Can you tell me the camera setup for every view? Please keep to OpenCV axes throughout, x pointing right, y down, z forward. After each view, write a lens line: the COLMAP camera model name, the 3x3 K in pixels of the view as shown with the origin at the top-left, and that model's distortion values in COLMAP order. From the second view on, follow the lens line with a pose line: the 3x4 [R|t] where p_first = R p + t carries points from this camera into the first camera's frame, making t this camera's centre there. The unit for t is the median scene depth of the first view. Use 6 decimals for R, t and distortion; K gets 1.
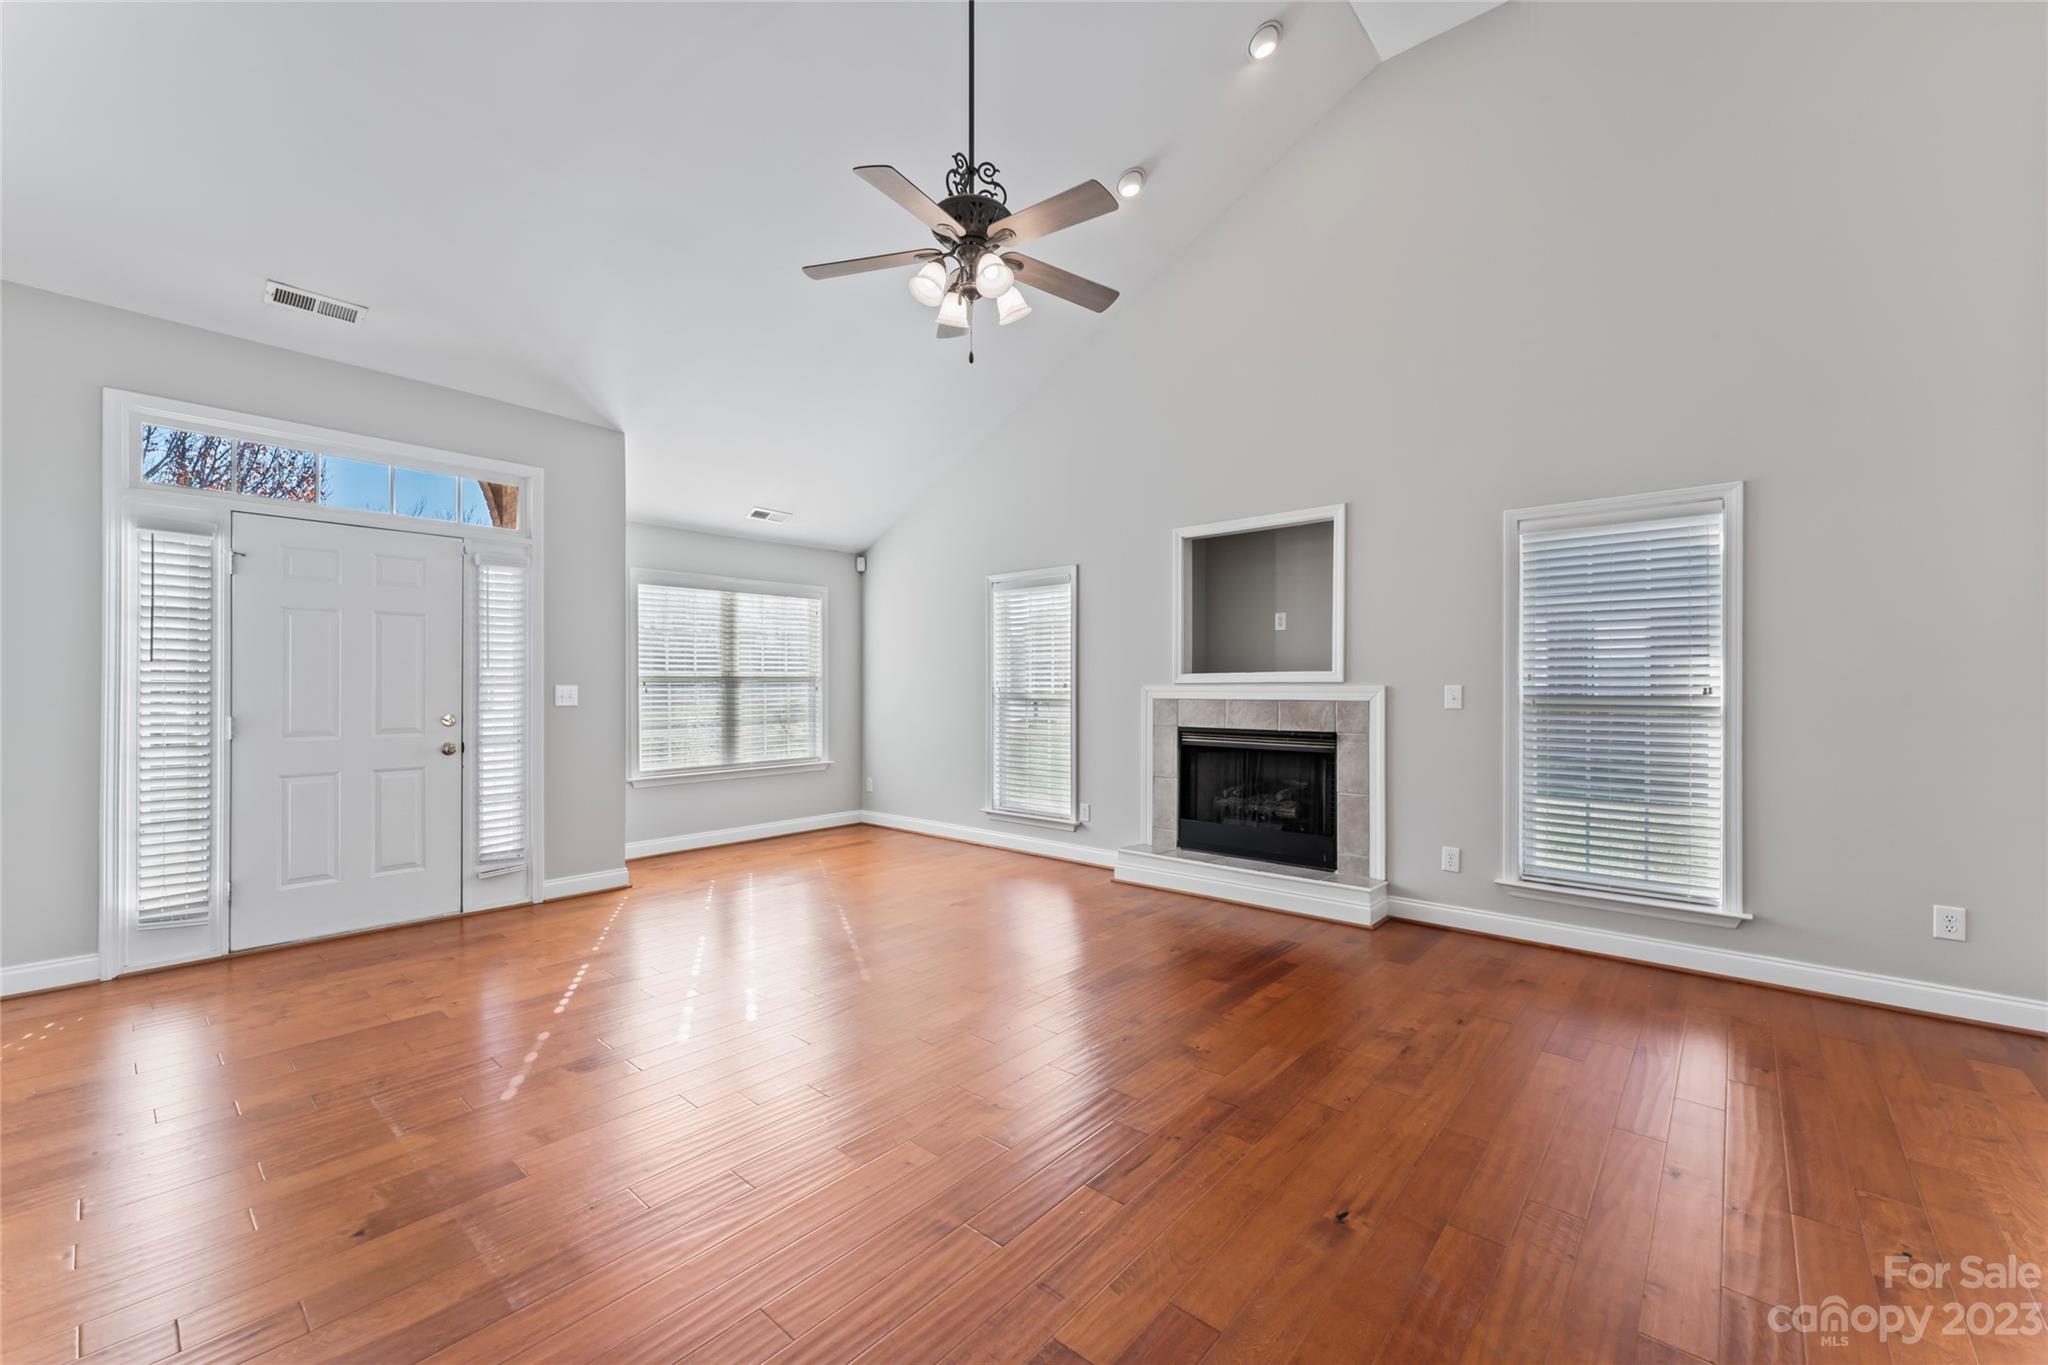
lens RADIAL K [[810.1, 0, 1024.0], [0, 810.1, 682.5], [0, 0, 1]] dist [0.000182, 0.000142]
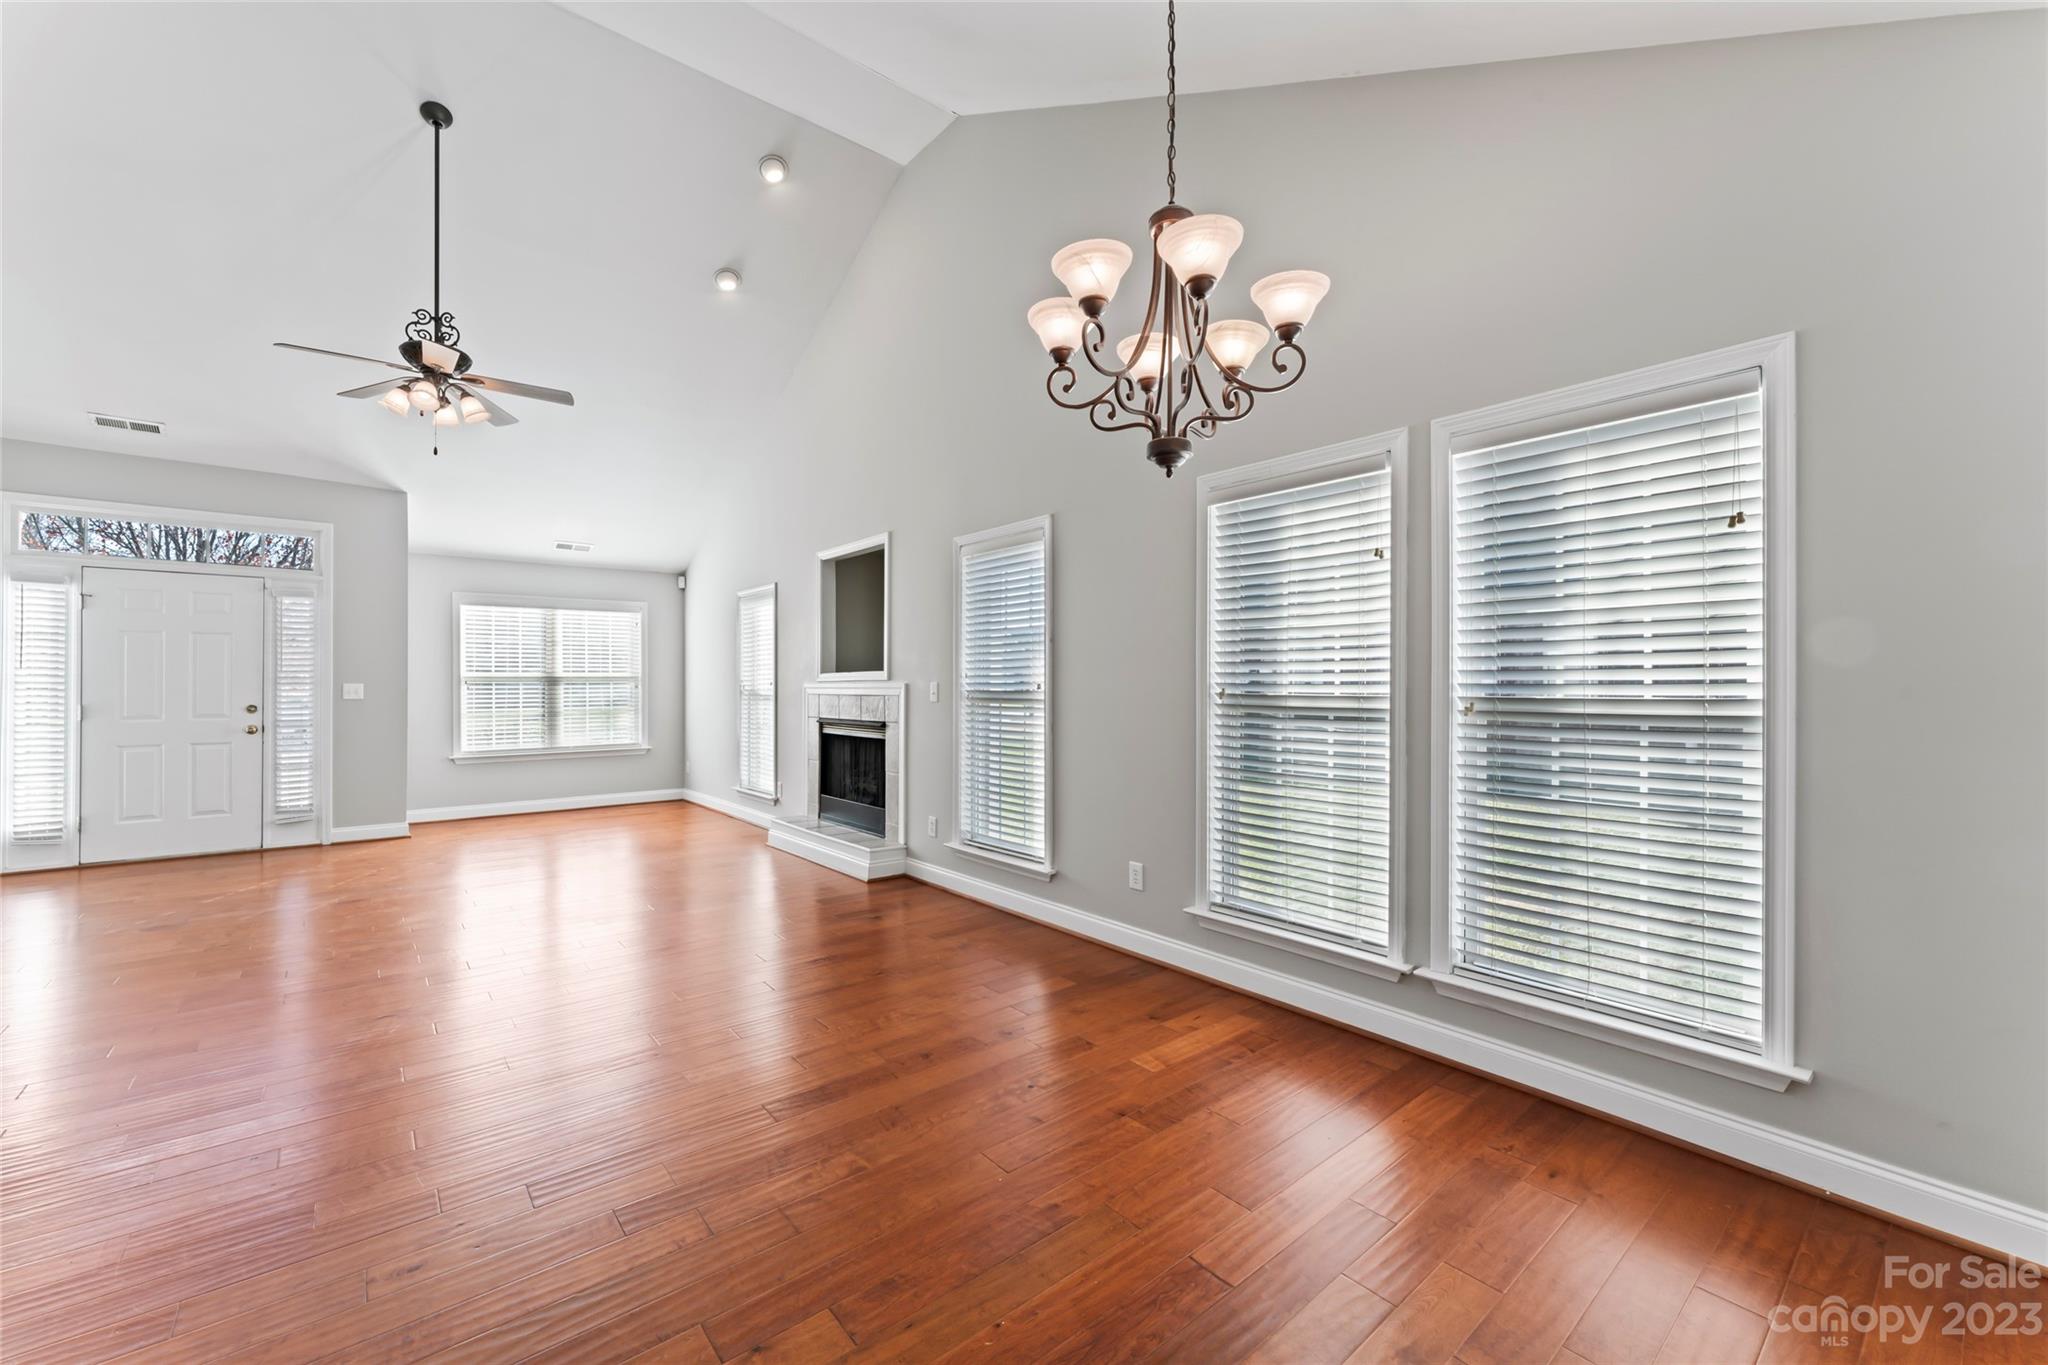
lens RADIAL K [[810.1, 0, 1024.0], [0, 810.1, 682.5], [0, 0, 1]] dist [0.000182, 0.000142]
pose [[0.987352, -0.001922, -0.158529, 0.784158], [0.002017, 0.999998, 0.000439, 0.002944], [0.158528, -0.000753, 0.987354, -0.157197]]
